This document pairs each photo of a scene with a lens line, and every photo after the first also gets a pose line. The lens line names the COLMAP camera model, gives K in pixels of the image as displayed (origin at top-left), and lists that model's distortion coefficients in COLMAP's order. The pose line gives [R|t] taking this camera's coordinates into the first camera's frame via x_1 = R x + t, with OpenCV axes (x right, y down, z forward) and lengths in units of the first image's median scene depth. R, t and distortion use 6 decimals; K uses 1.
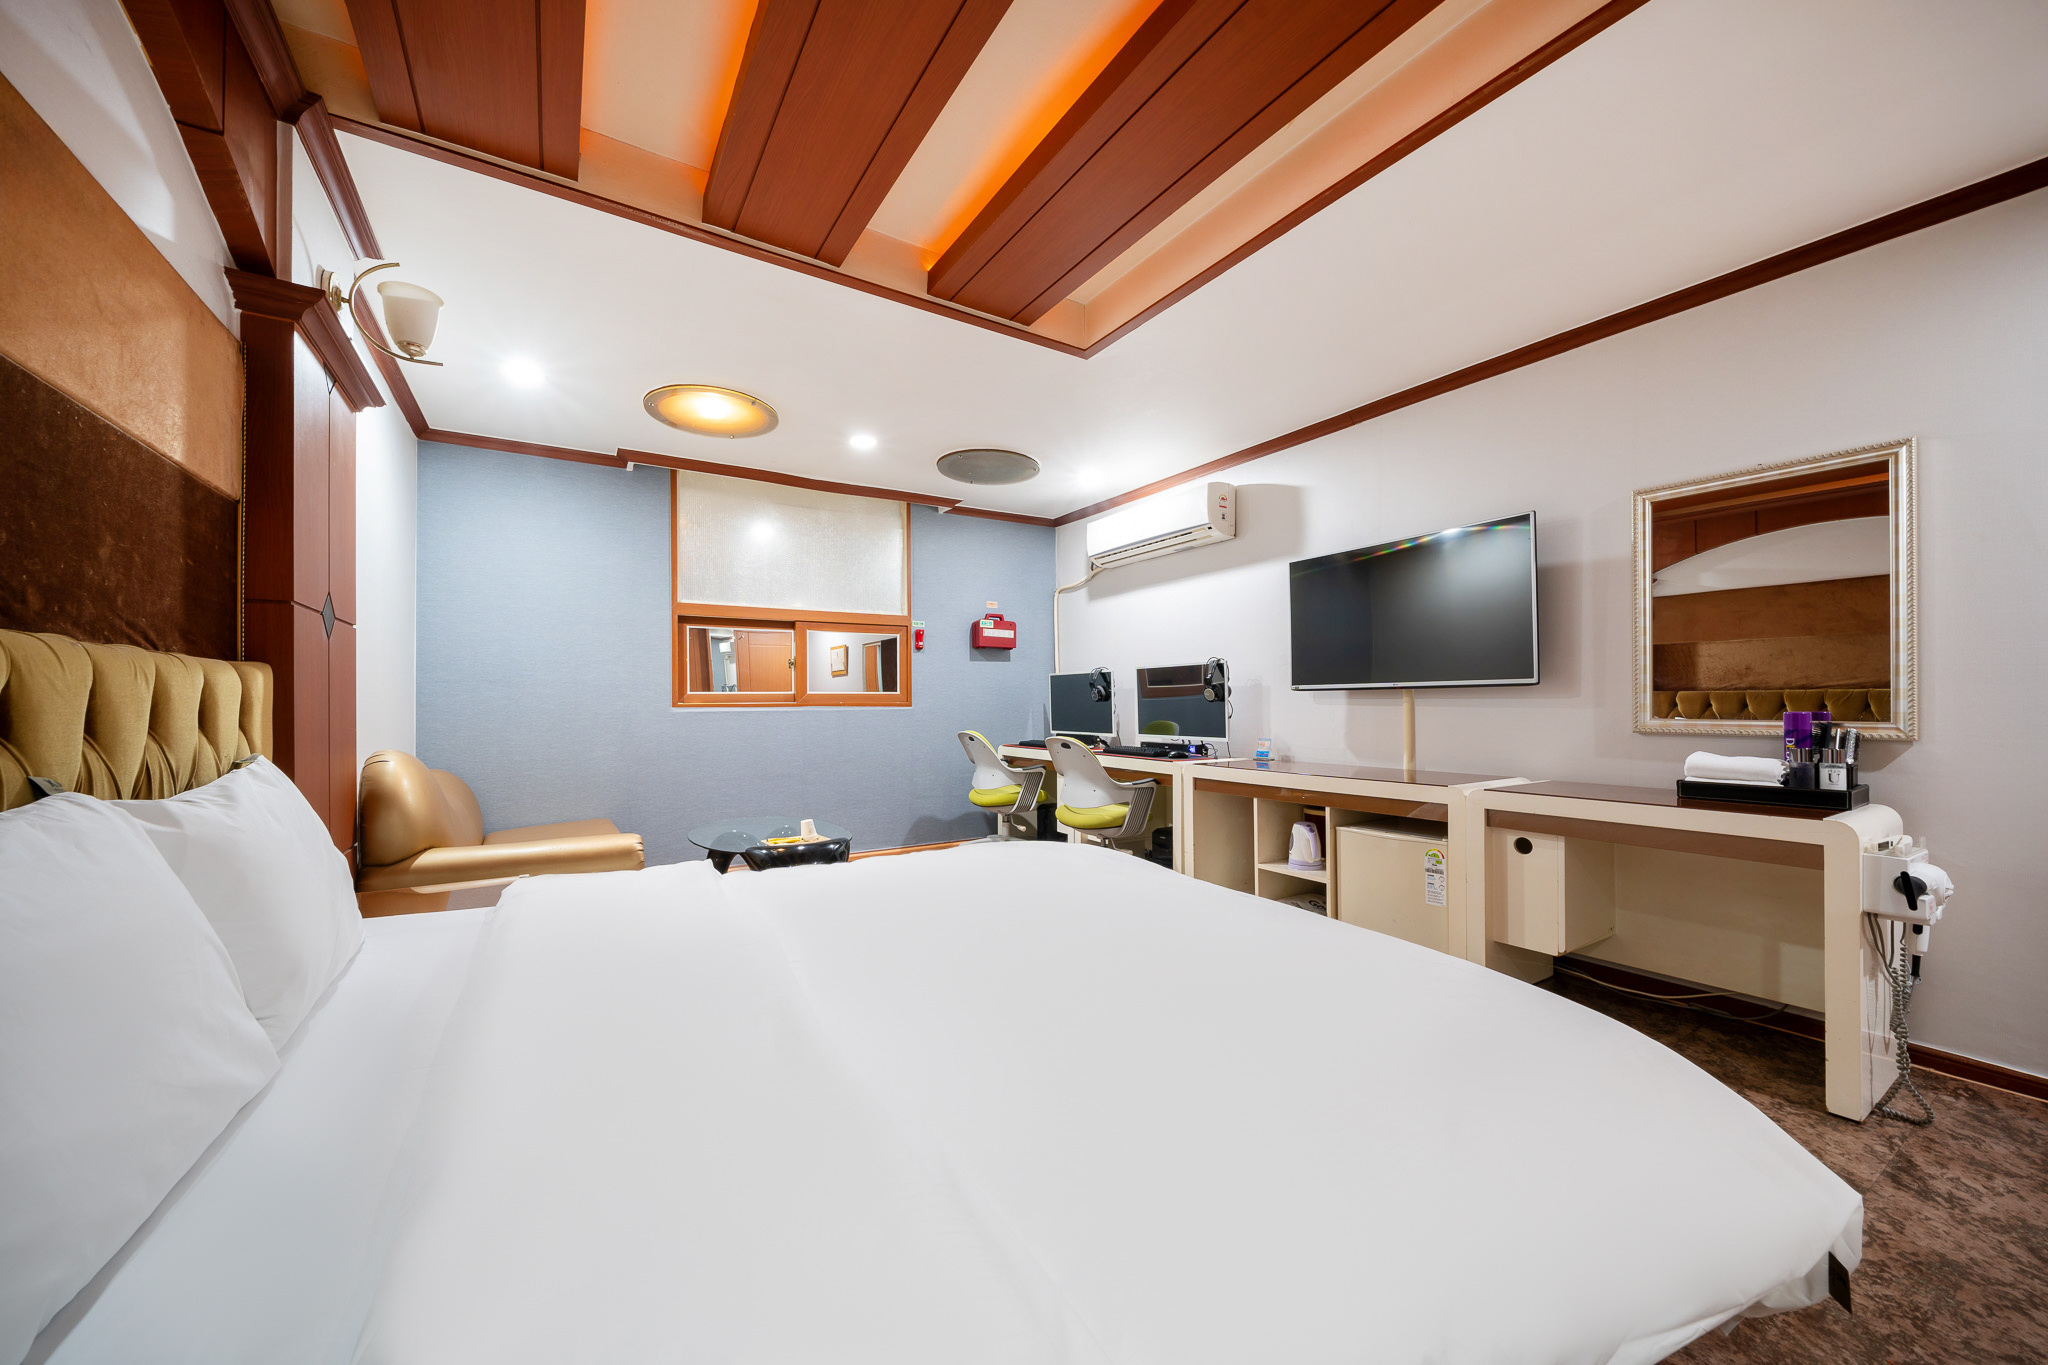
lens RADIAL K [[752.3, 0, 1019.3], [0, 752.3, 691.4], [0, 0, 1]] dist [0.002849, 0.000270]
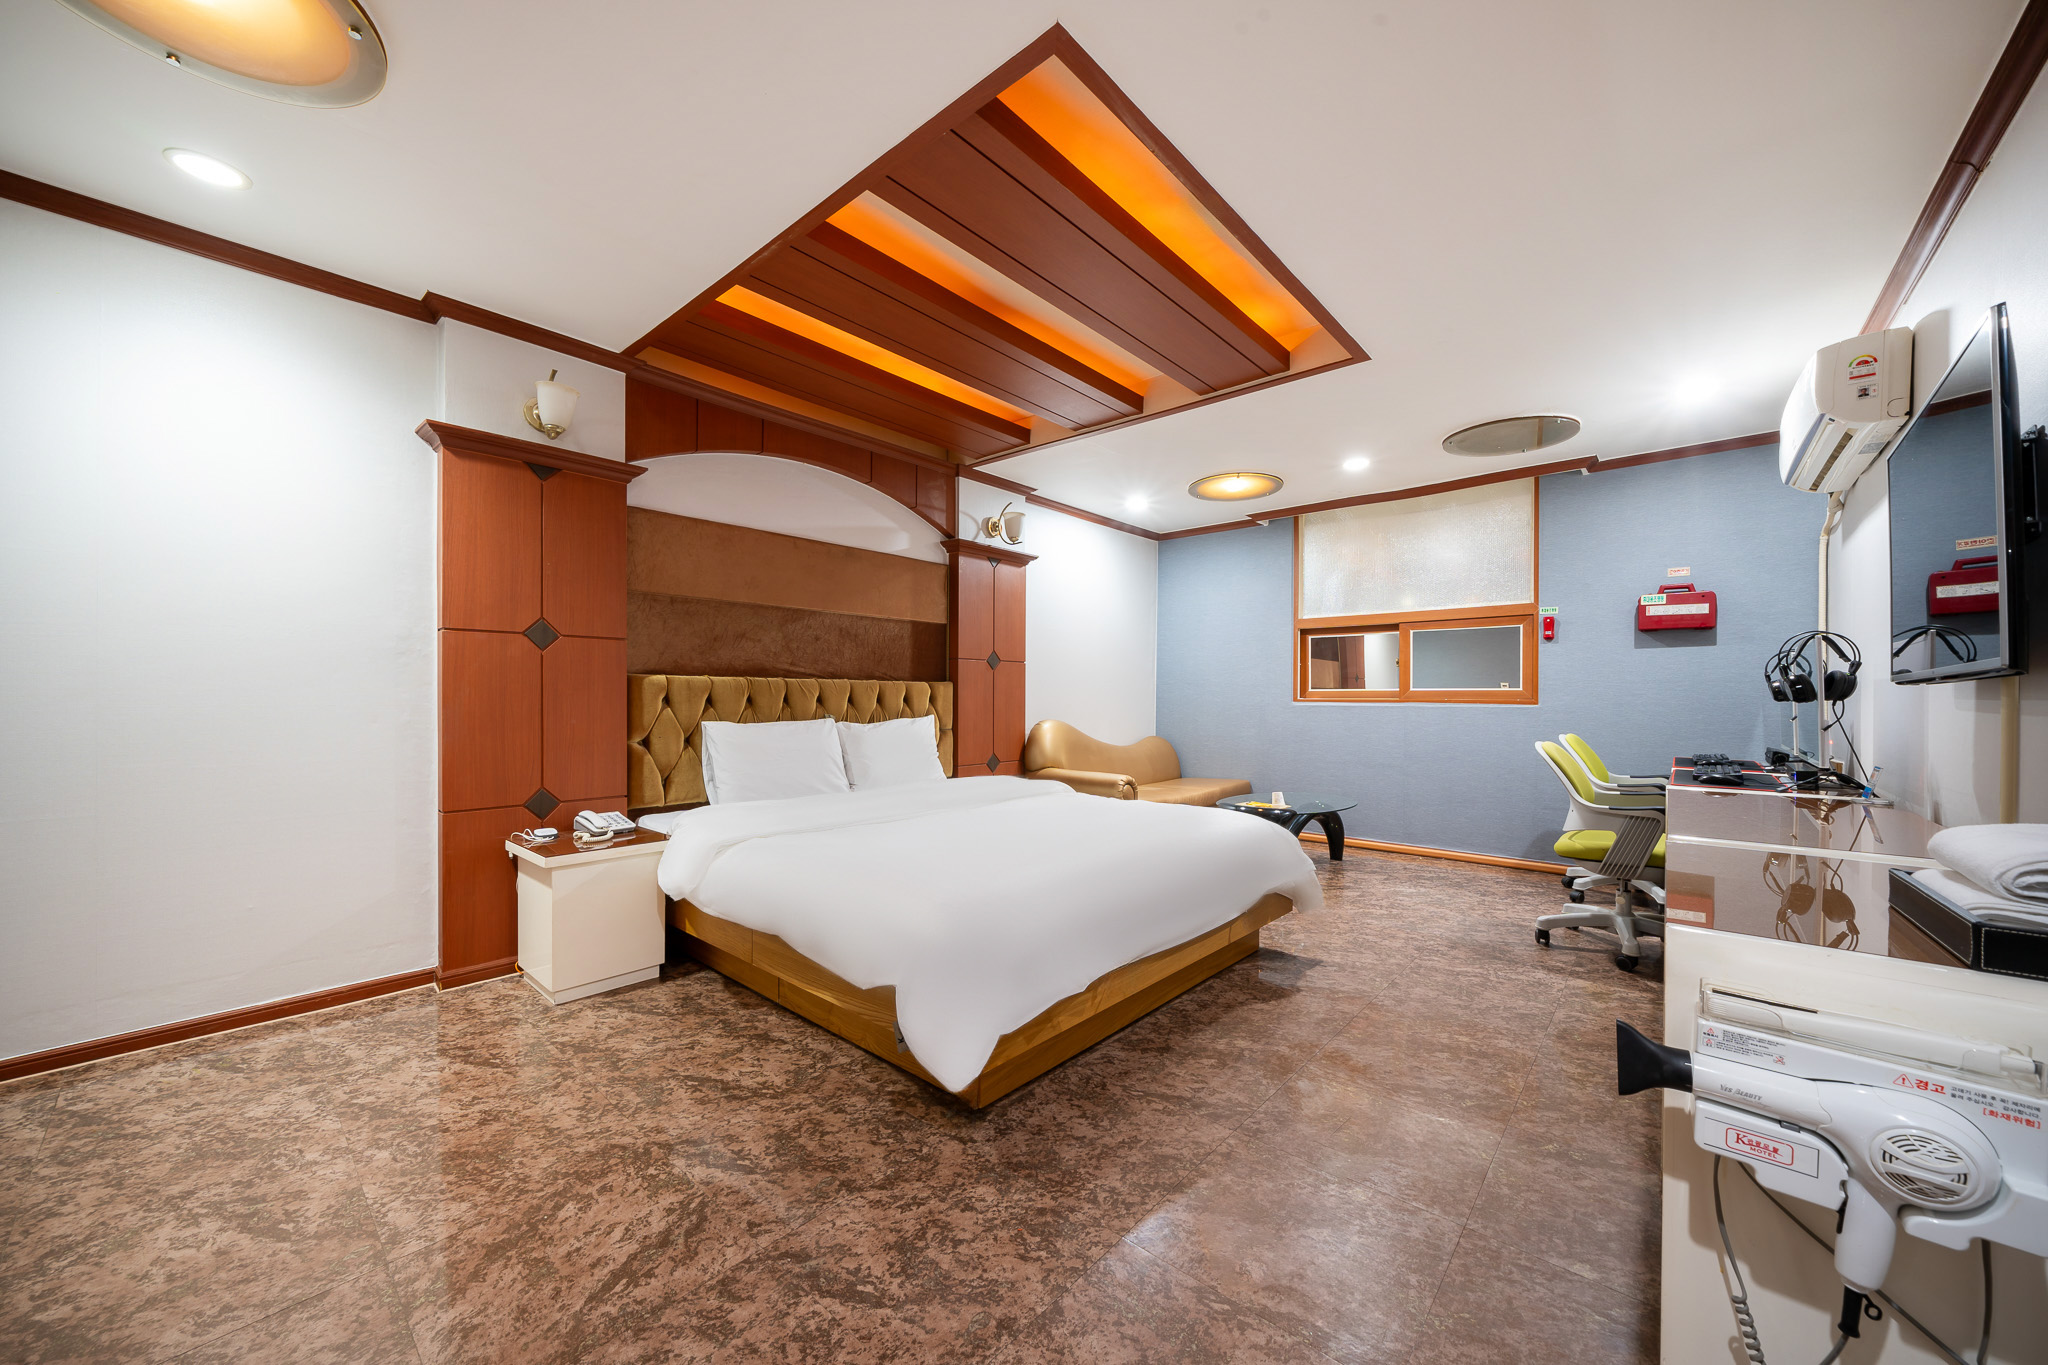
lens RADIAL K [[752.3, 0, 1019.3], [0, 752.3, 691.4], [0, 0, 1]] dist [0.002849, 0.000270]
pose [[0.294052, -0.000601, -0.955789, 0.557539], [0.008482, 0.999962, 0.001980, -0.002117], [0.955752, -0.008690, 0.294046, 0.153202]]
